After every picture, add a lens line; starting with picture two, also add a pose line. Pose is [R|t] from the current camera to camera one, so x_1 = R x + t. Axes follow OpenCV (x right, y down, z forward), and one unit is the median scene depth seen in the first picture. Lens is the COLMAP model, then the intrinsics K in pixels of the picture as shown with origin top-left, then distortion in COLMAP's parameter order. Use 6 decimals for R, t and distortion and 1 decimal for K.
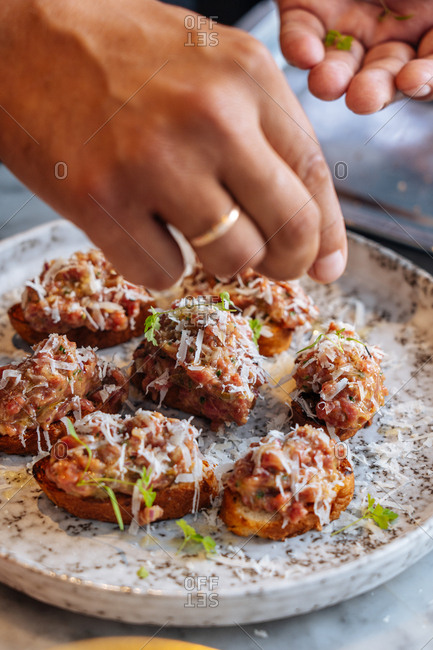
lens RADIAL K [[1812.8, 0, 216.5], [0, 1812.8, 325.0], [0, 0, 1]] dist [-0.199505, -0.330828]
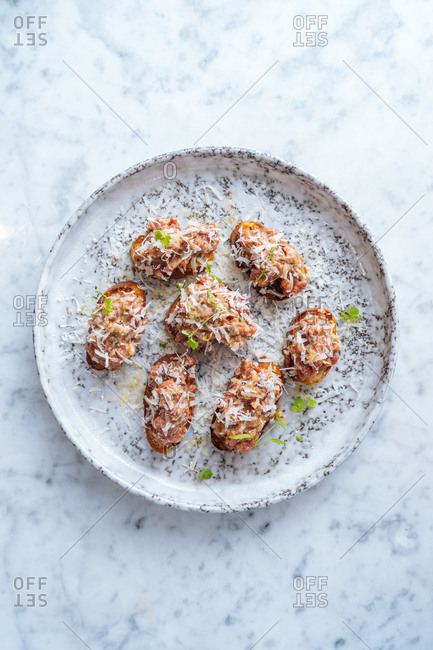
lens RADIAL K [[612.2, 0, 216.5], [0, 612.2, 325.0], [0, 0, 1]] dist [-0.003695, -0.003723]
pose [[0.677803, -0.735194, 0.008494, -0.016615], [0.457906, 0.431143, 0.777456, -0.445200], [-0.575244, -0.523073, 0.628880, 0.673997]]
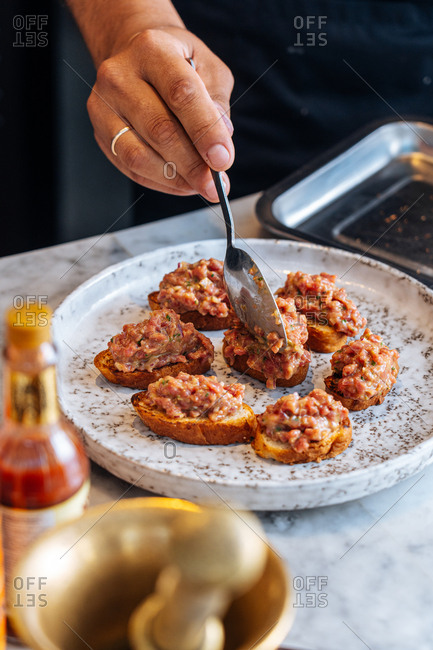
lens RADIAL K [[1812.8, 0, 216.5], [0, 1812.8, 325.0], [0, 0, 1]] dist [-0.199505, -0.330828]
pose [[0.971598, 0.127310, -0.199471, 0.247002], [-0.140728, 0.988545, -0.054541, 0.094603], [0.190243, 0.081063, 0.978385, -0.416607]]
